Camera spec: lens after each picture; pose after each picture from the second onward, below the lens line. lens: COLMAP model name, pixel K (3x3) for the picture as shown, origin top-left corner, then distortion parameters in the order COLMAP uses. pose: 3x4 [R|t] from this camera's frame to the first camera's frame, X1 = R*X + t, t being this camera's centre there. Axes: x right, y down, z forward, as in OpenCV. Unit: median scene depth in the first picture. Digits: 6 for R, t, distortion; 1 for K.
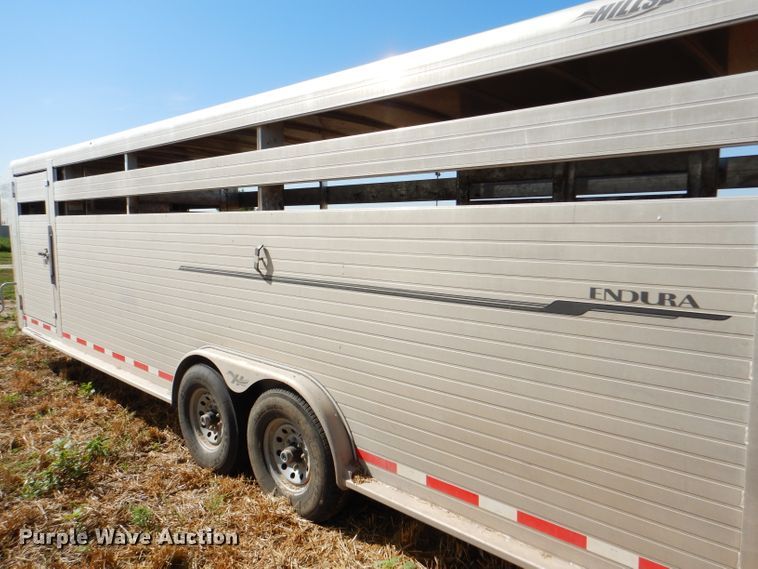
lens RADIAL K [[541.8, 0, 380.6], [0, 541.8, 292.4], [0, 0, 1]] dist [-0.013877, -0.005026]
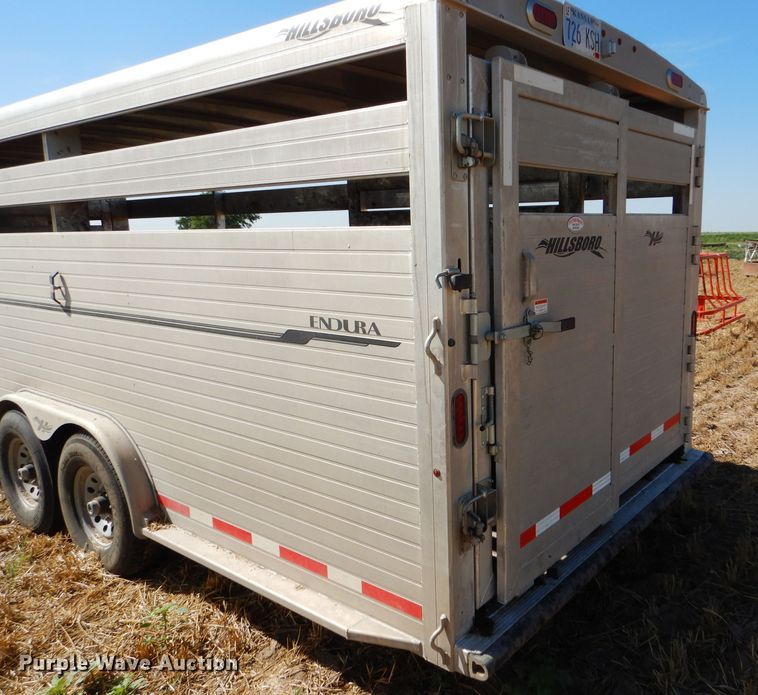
lens RADIAL K [[658.8, 0, 465.7], [0, 658.8, 349.4], [0, 0, 1]] dist [0.005886, -0.008449]
pose [[0.994335, -0.035525, 0.100183, 0.284713], [0.029628, 0.997774, 0.059747, -0.006110], [-0.102083, -0.056441, 0.993173, -0.116723]]
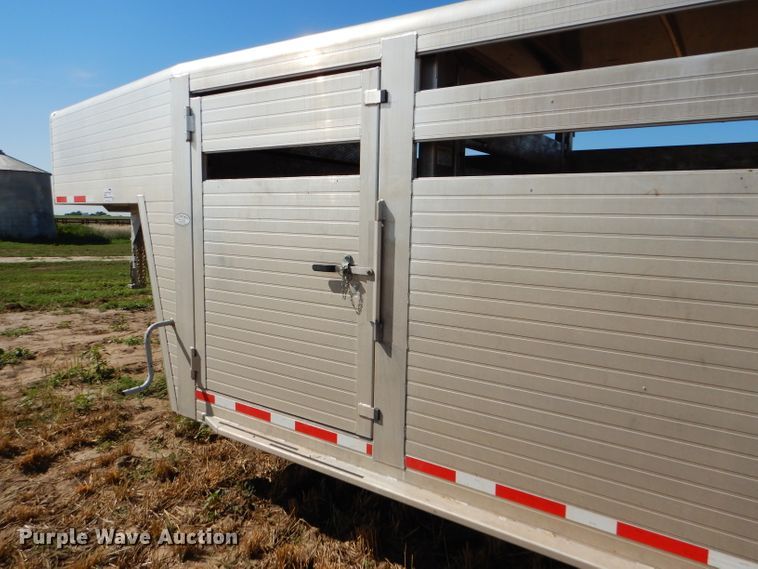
lens RADIAL K [[514.0, 0, 378.9], [0, 514.0, 259.4], [0, 0, 1]] dist [-0.000311, -0.001471]
pose [[0.986681, -0.022891, 0.161048, -1.011244], [0.023942, 0.999703, -0.004588, -0.116723], [-0.160895, 0.008383, 0.986936, 0.918015]]
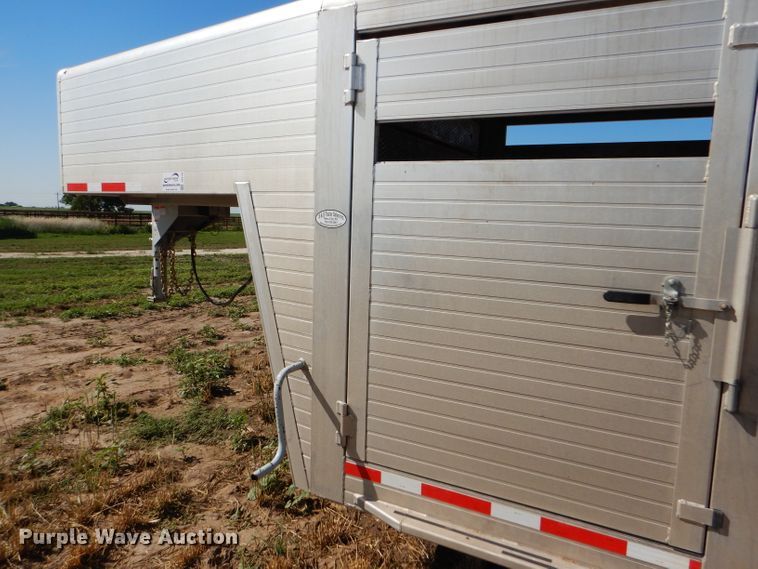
lens RADIAL K [[524.3, 0, 379.5], [0, 524.3, 262.2], [0, 0, 1]] dist [0.003860, 0.002359]
pose [[0.963900, -0.025511, 0.265040, -1.280370], [0.022995, 0.999656, 0.012592, -0.149134], [-0.265270, -0.006043, 0.964155, 1.194522]]
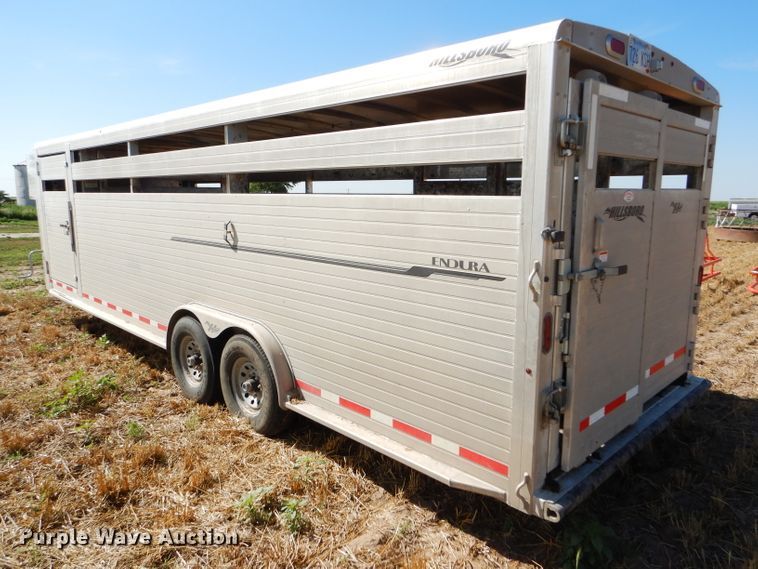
lens RADIAL K [[538.2, 0, 379.0], [0, 538.2, 284.5], [0, 0, 1]] dist [0.006230, -0.003244]
pose [[0.998954, 0.009577, -0.044719, 0.162685], [-0.007557, 0.998952, 0.045143, -0.000255], [0.045104, -0.044758, 0.997979, -0.211973]]
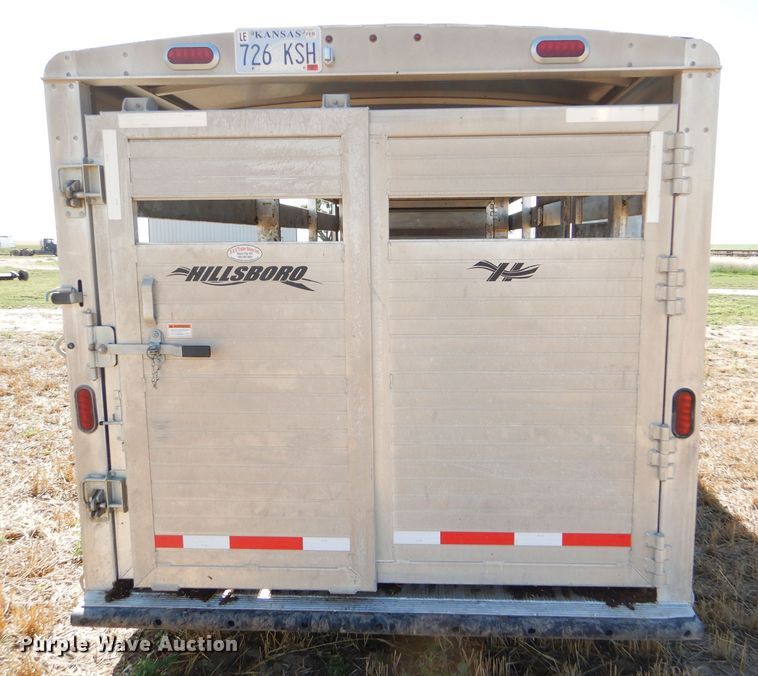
lens RADIAL K [[643.0, 0, 379.6], [0, 643.0, 336.0], [0, 0, 1]] dist [-0.002175, -0.004217]
pose [[0.646264, 0.114017, -0.754548, 1.018152], [-0.088720, 0.993296, 0.074106, -0.065936], [0.757939, 0.019052, 0.652048, 0.226220]]
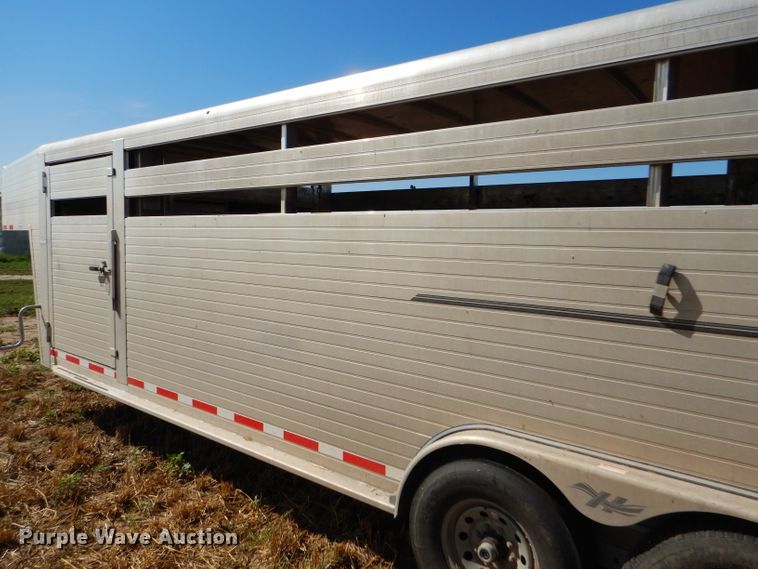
lens RADIAL K [[489.5, 0, 377.8], [0, 489.5, 269.9], [0, 0, 1]] dist [-0.008685, -0.000644]
pose [[0.992691, -0.006720, 0.120495, -0.509236], [0.011831, 0.999058, -0.041750, -0.058202], [-0.120101, 0.042870, 0.991836, 0.462555]]
